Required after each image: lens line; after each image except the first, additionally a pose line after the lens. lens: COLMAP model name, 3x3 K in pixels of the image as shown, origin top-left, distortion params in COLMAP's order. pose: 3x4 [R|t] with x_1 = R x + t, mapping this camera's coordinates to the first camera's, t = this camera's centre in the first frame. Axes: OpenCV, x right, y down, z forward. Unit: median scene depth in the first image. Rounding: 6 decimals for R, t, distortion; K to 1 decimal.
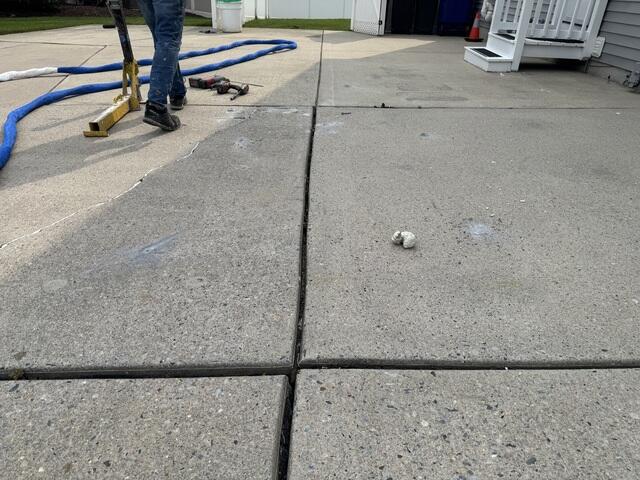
lens RADIAL K [[486.6, 0, 320.0], [0, 486.6, 240.0], [0, 0, 1]] dist [0.107223, -0.159918]
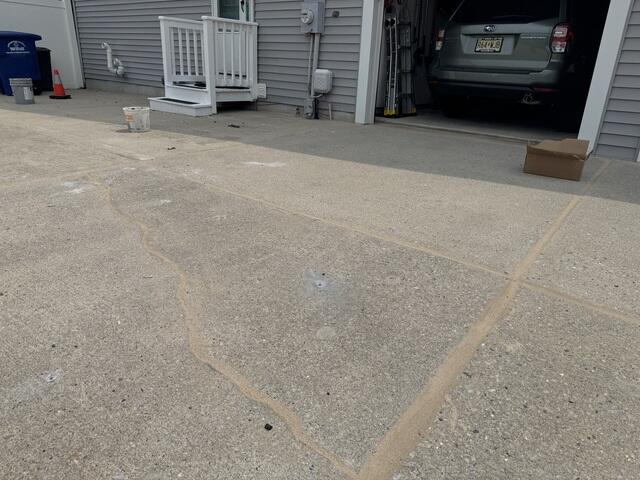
lens RADIAL K [[486.6, 0, 320.0], [0, 486.6, 240.0], [0, 0, 1]] dist [0.107223, -0.159918]
pose [[0.564028, -0.288684, 0.773649, -0.498197], [0.357512, 0.929908, 0.086348, -0.070501], [-0.744350, 0.227886, 0.627703, 0.133007]]
